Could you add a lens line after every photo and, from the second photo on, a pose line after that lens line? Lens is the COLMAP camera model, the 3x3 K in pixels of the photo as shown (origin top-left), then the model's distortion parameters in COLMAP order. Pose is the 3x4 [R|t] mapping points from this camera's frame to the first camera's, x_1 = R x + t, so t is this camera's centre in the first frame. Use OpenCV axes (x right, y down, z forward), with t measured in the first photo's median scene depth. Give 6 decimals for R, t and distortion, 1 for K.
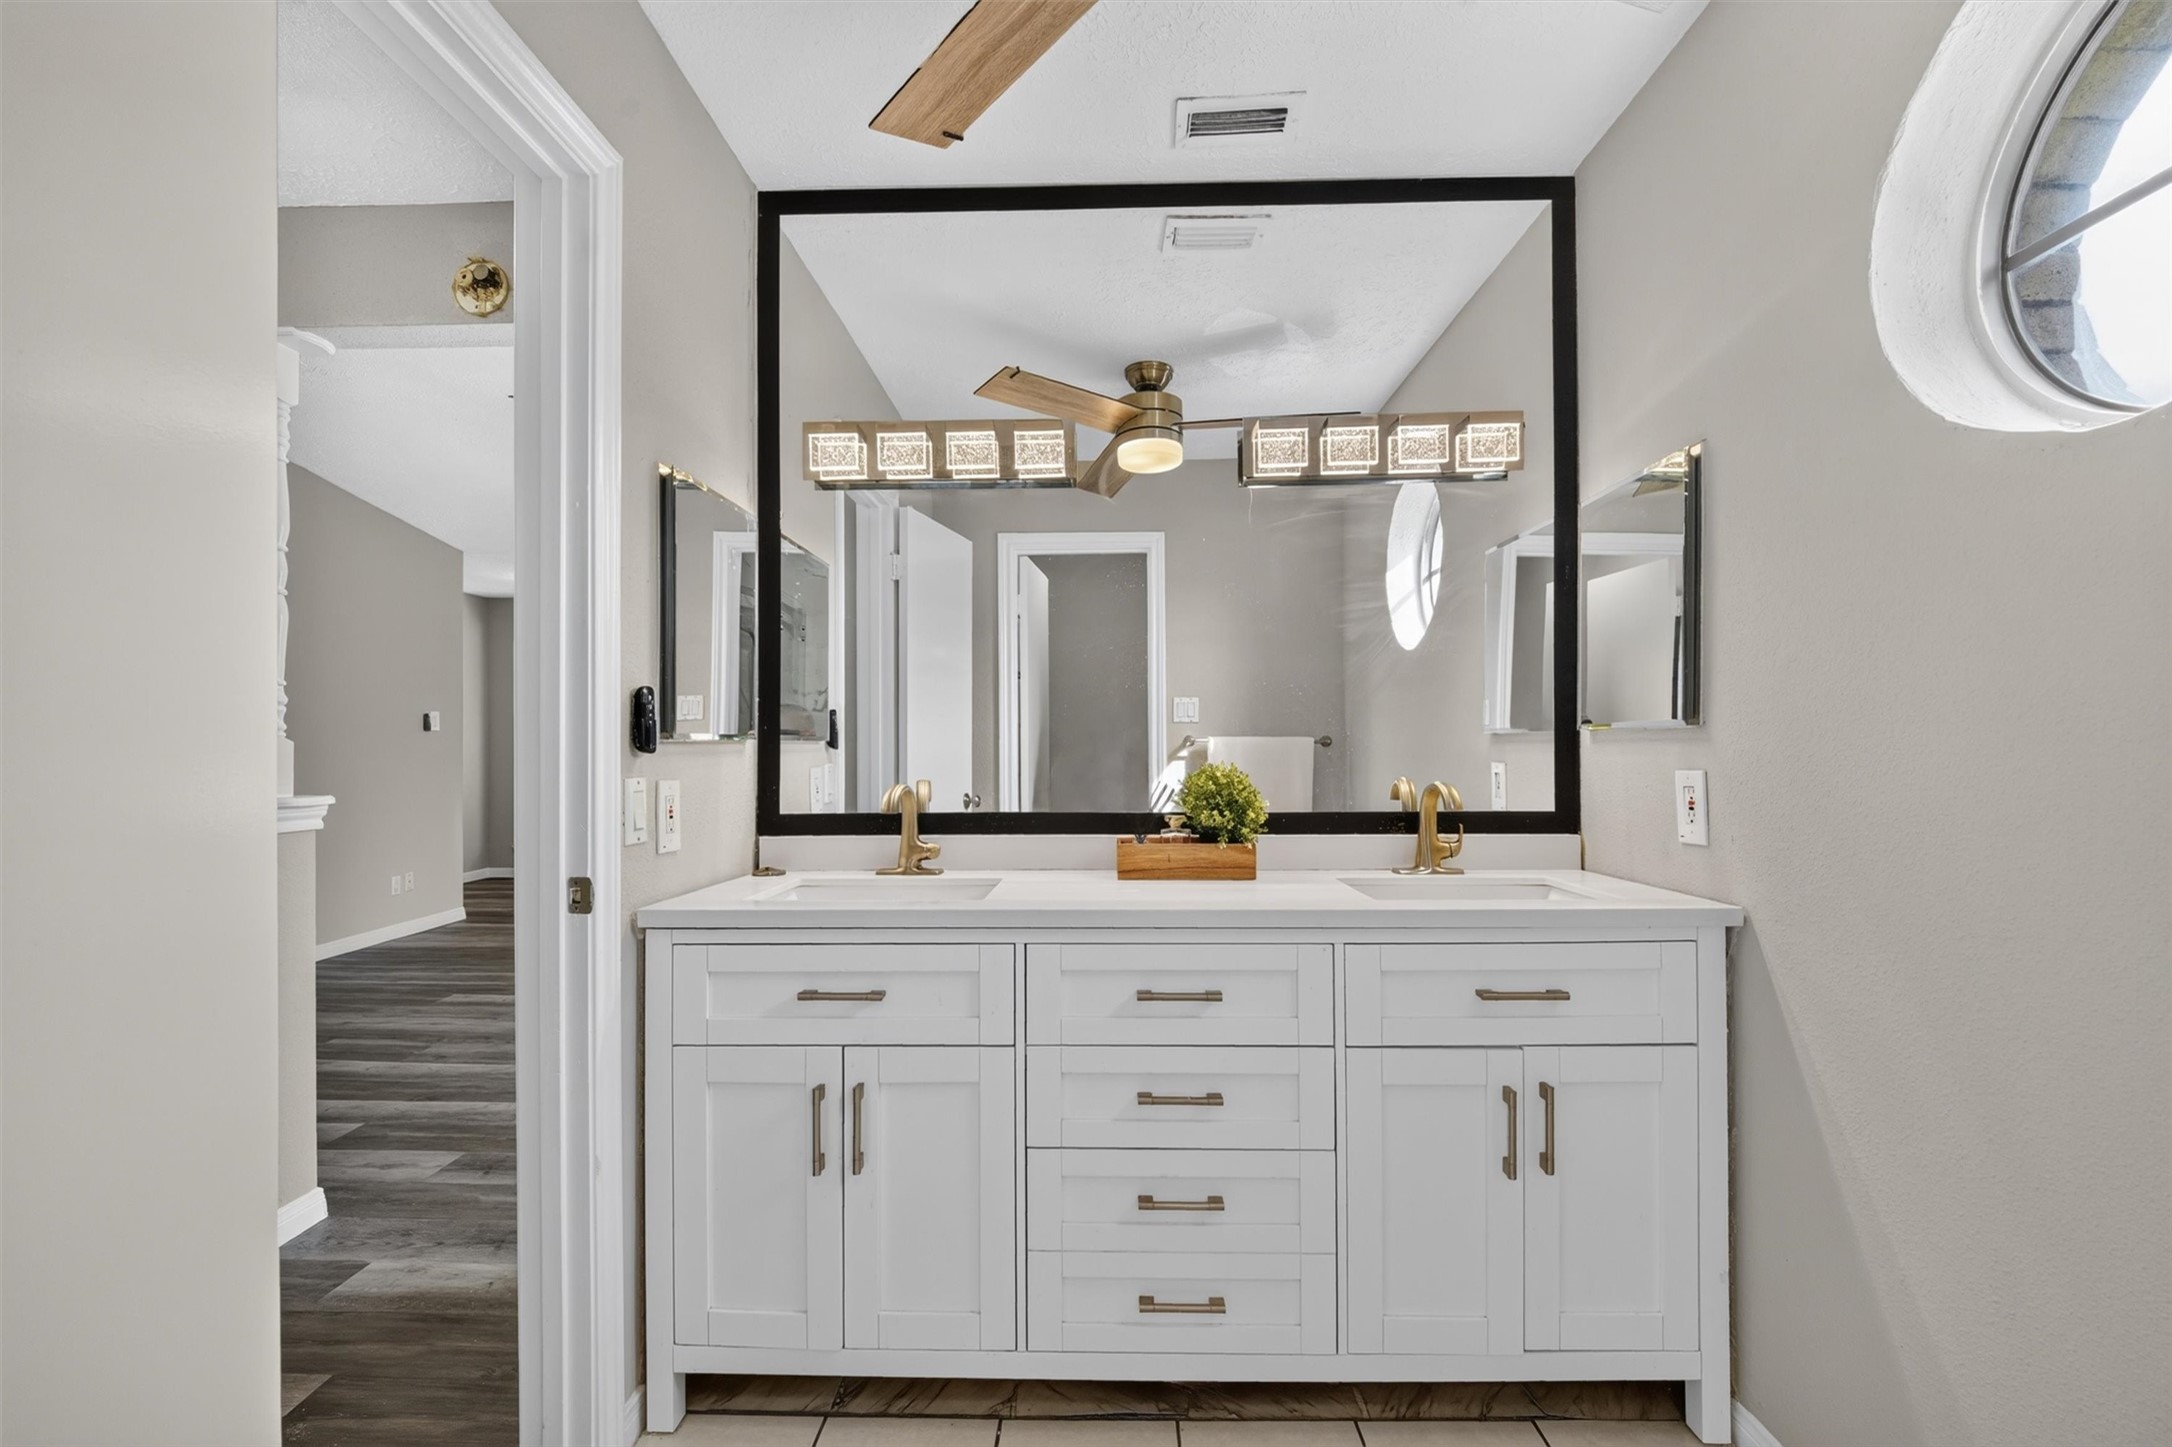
lens RADIAL K [[920.0, 0, 1096.1], [0, 920.0, 744.8], [0, 0, 1]] dist [-0.003179, -0.001973]
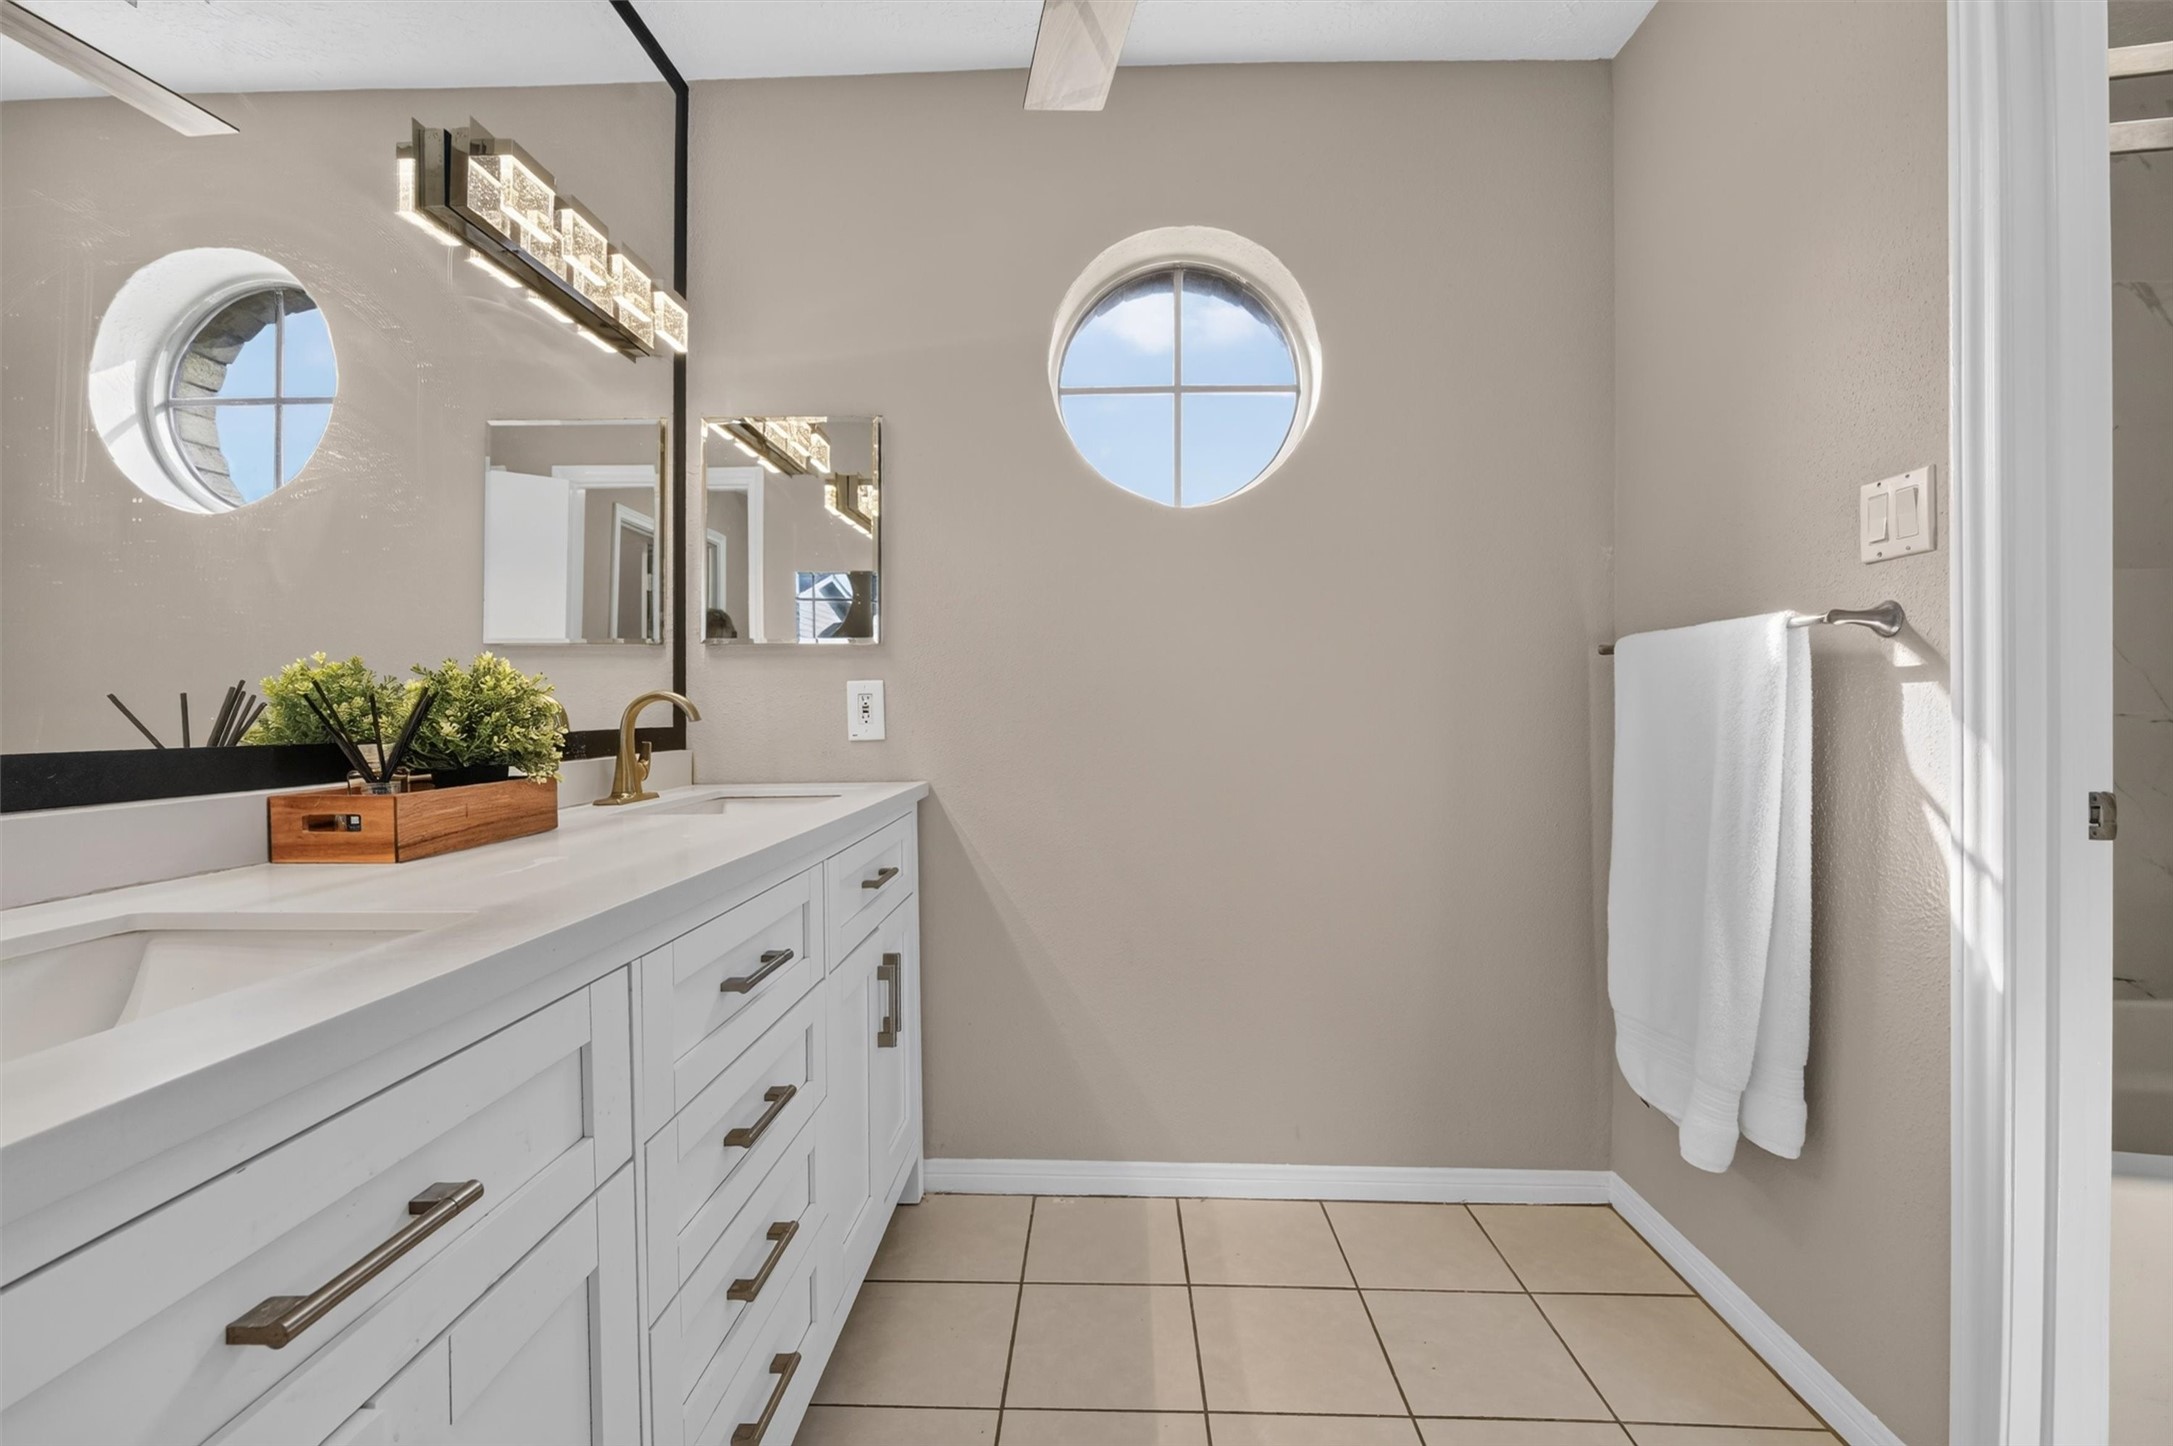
lens RADIAL K [[920.4, 0, 1071.9], [0, 920.4, 711.6], [0, 0, 1]] dist [-0.003179, -0.001973]
pose [[0.012383, -0.000441, 0.999923, -0.497349], [-0.002189, 0.999997, 0.000468, 0.058655], [-0.999921, -0.002195, 0.012382, 0.609828]]
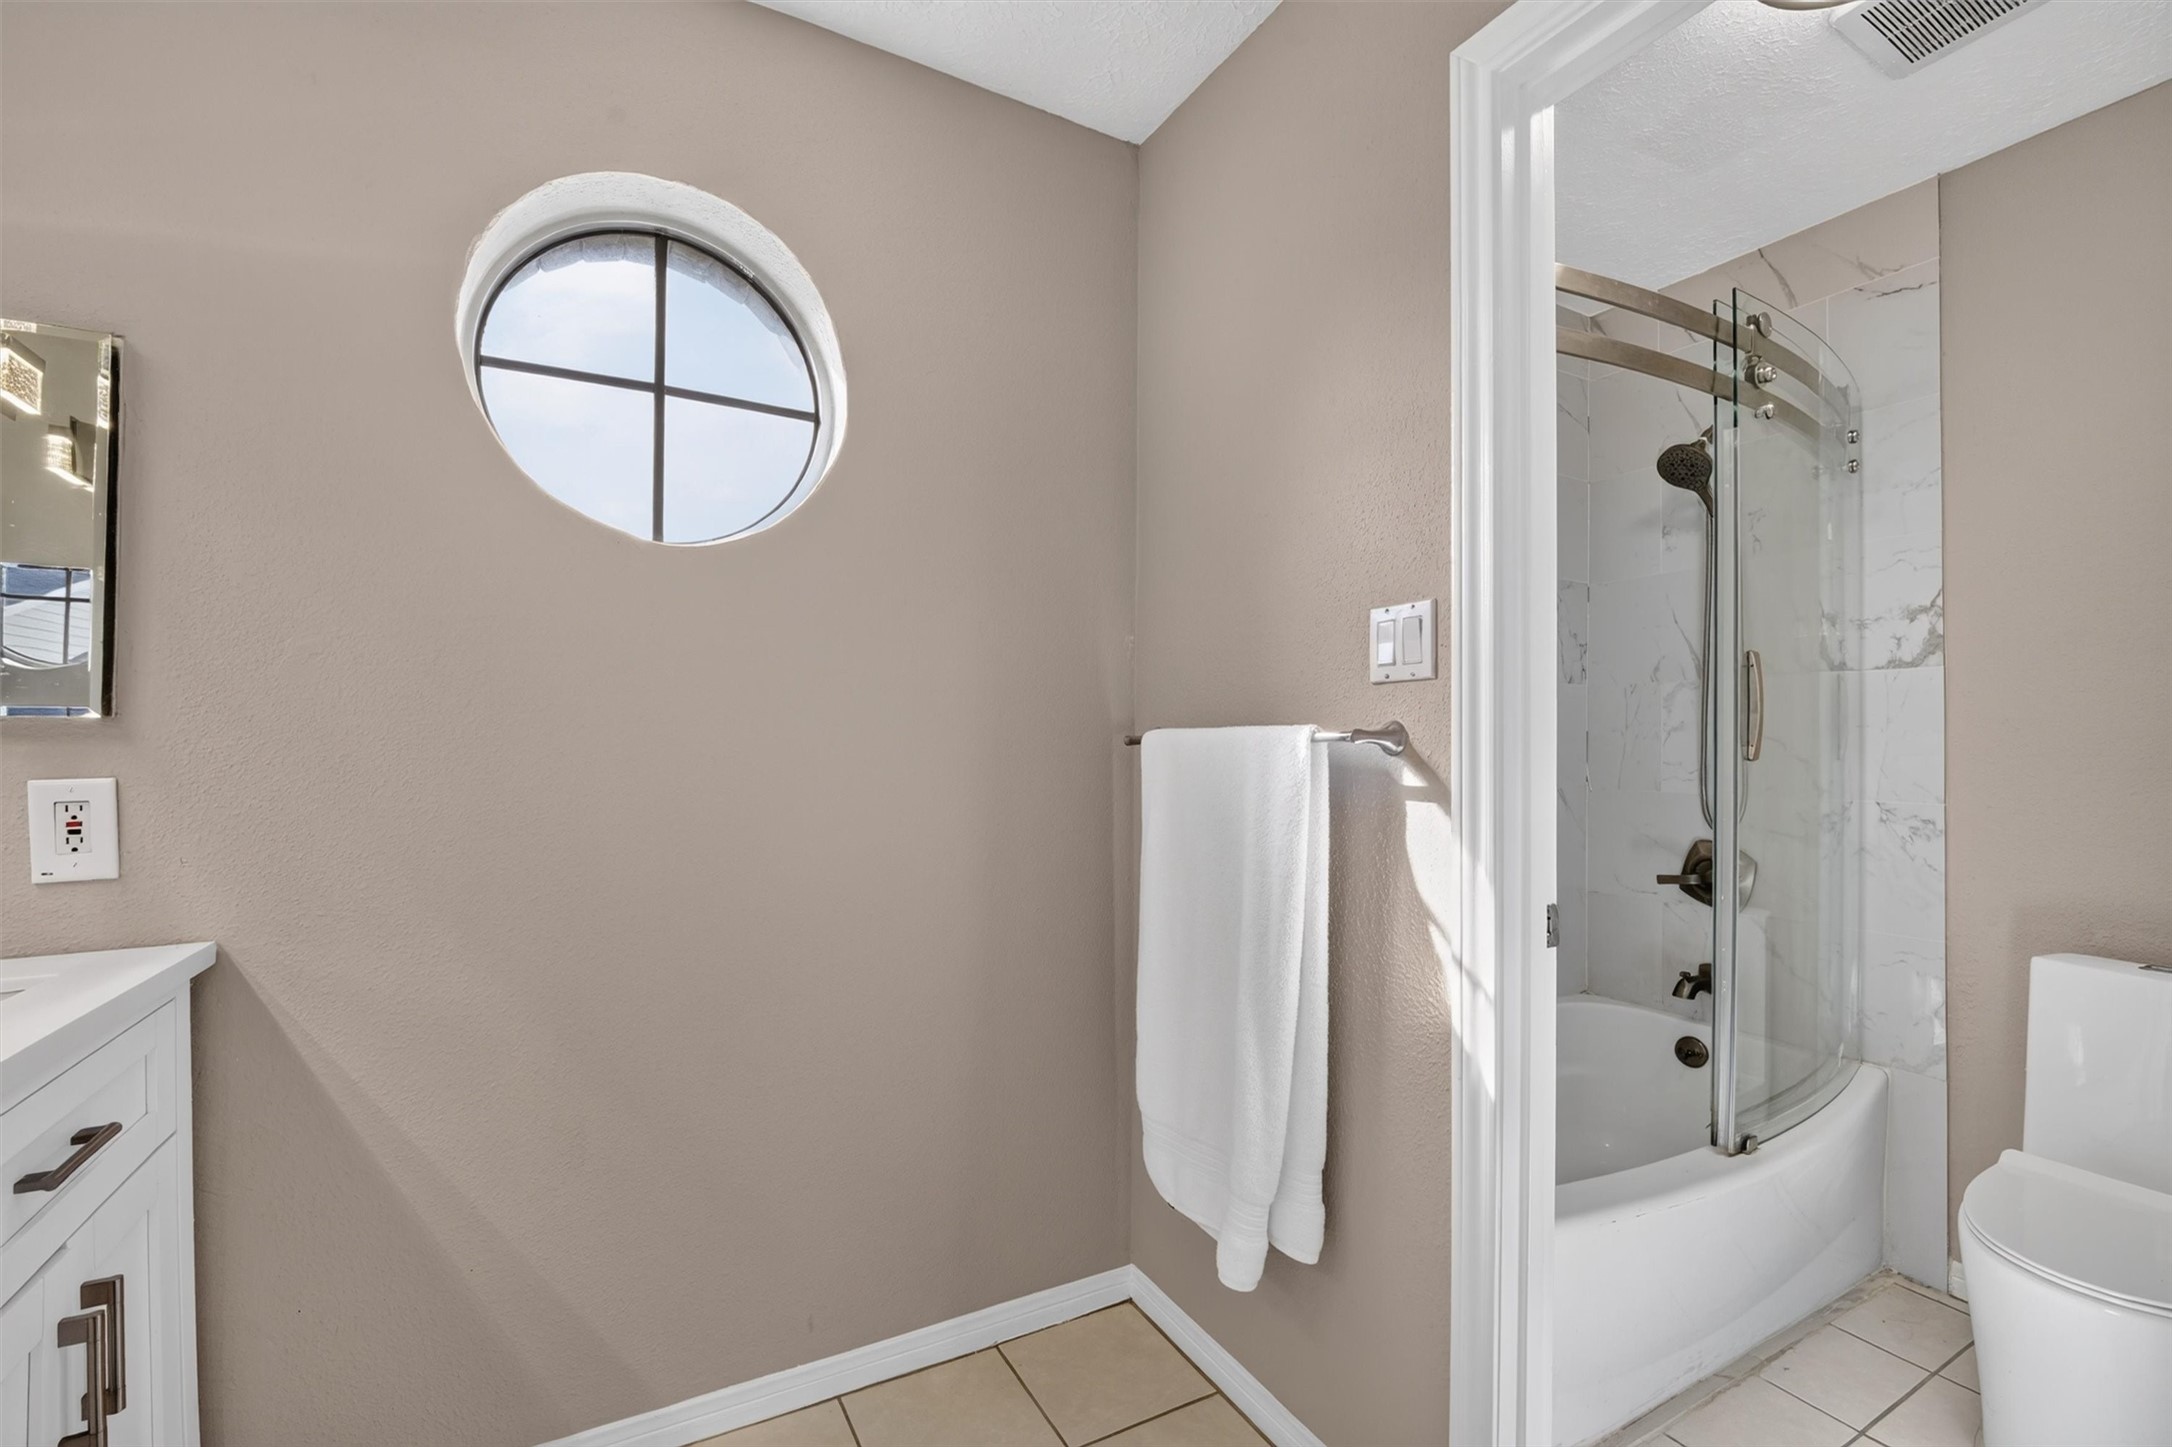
lens RADIAL K [[920.0, 0, 1074.7], [0, 920.0, 738.9], [0, 0, 1]] dist [-0.003179, -0.001973]
pose [[-0.503878, 0.007480, 0.863743, -0.311844], [-0.004576, 0.999925, -0.011328, 0.000908], [-0.863763, -0.009660, -0.503806, 0.589603]]
